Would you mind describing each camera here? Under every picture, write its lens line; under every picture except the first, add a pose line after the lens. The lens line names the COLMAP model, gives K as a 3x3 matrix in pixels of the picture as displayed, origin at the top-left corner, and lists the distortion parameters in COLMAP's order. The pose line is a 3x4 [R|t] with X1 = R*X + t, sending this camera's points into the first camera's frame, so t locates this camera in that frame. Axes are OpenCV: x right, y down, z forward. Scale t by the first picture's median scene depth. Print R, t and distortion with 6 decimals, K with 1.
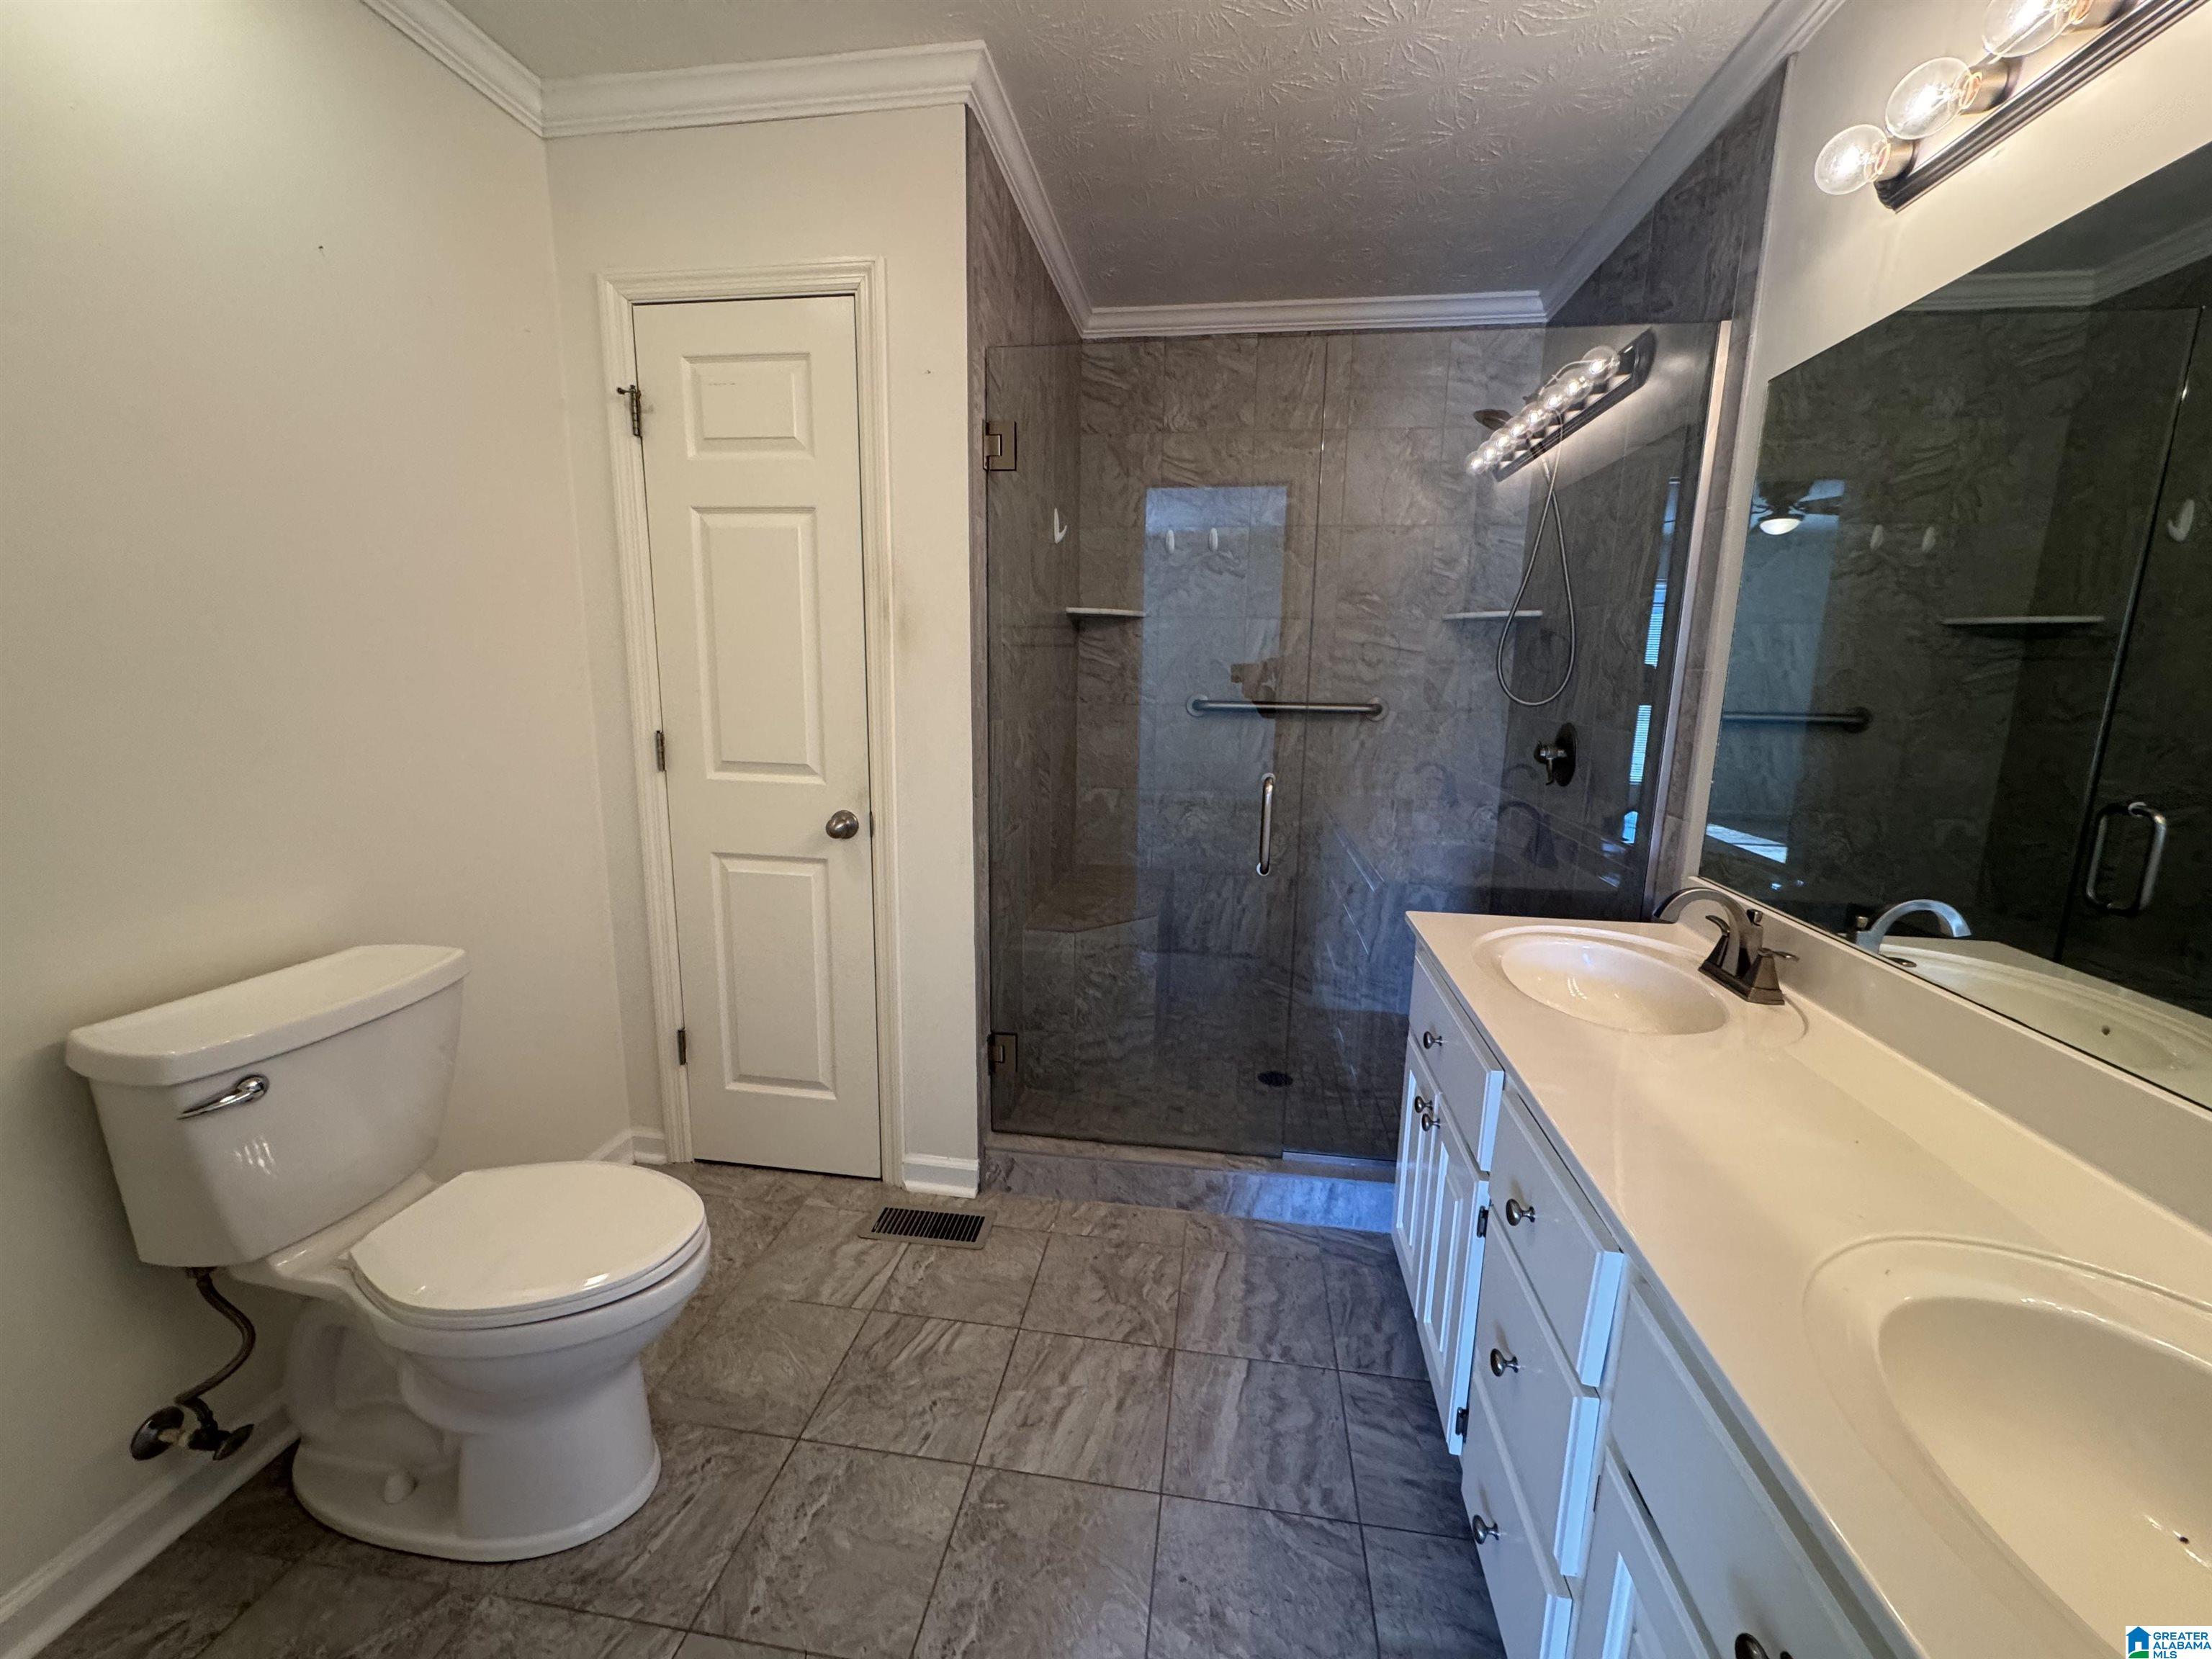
lens RADIAL K [[882.5, 0, 1100.0], [0, 882.5, 830.2], [0, 0, 1]] dist [-0.004419, 0.000009]
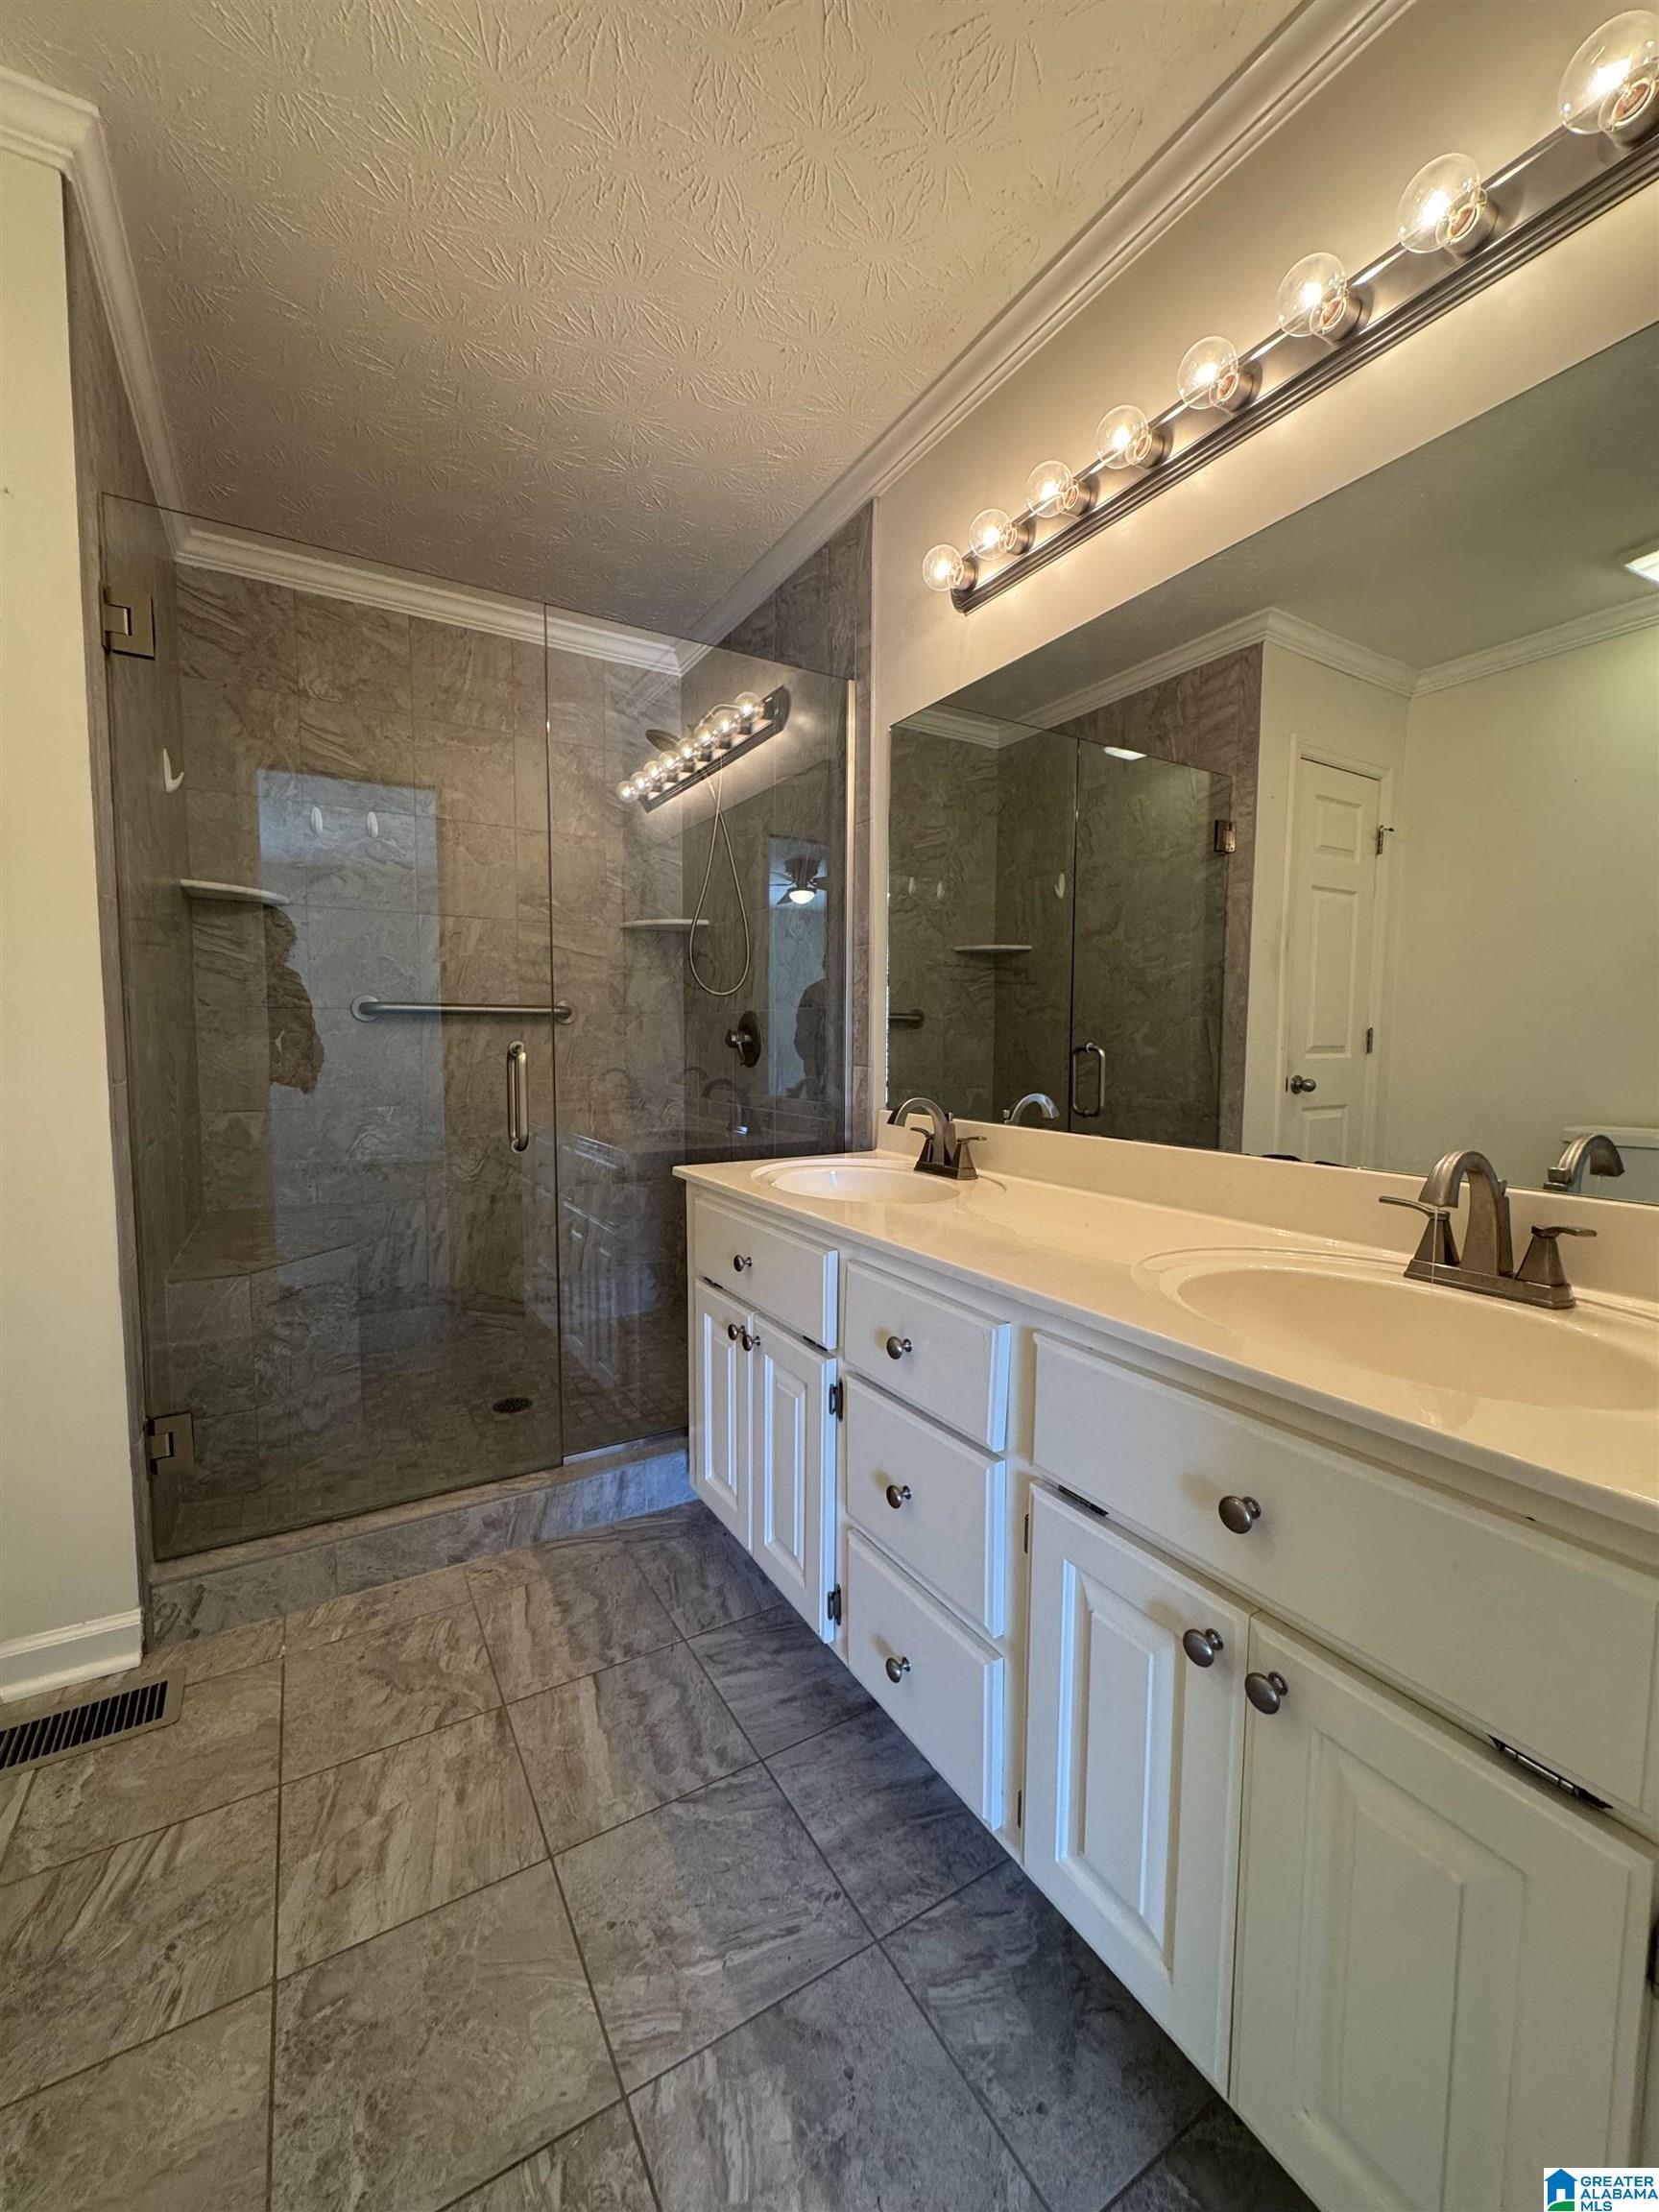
lens RADIAL K [[882.5, 0, 829.5], [0, 882.5, 1106.0], [0, 0, 1]] dist [-0.004419, 0.000009]
pose [[0.771140, -0.058684, 0.633955, -0.141069], [0.123568, 0.990604, -0.058608, 0.092731], [-0.624559, 0.123532, 0.771146, 0.077588]]
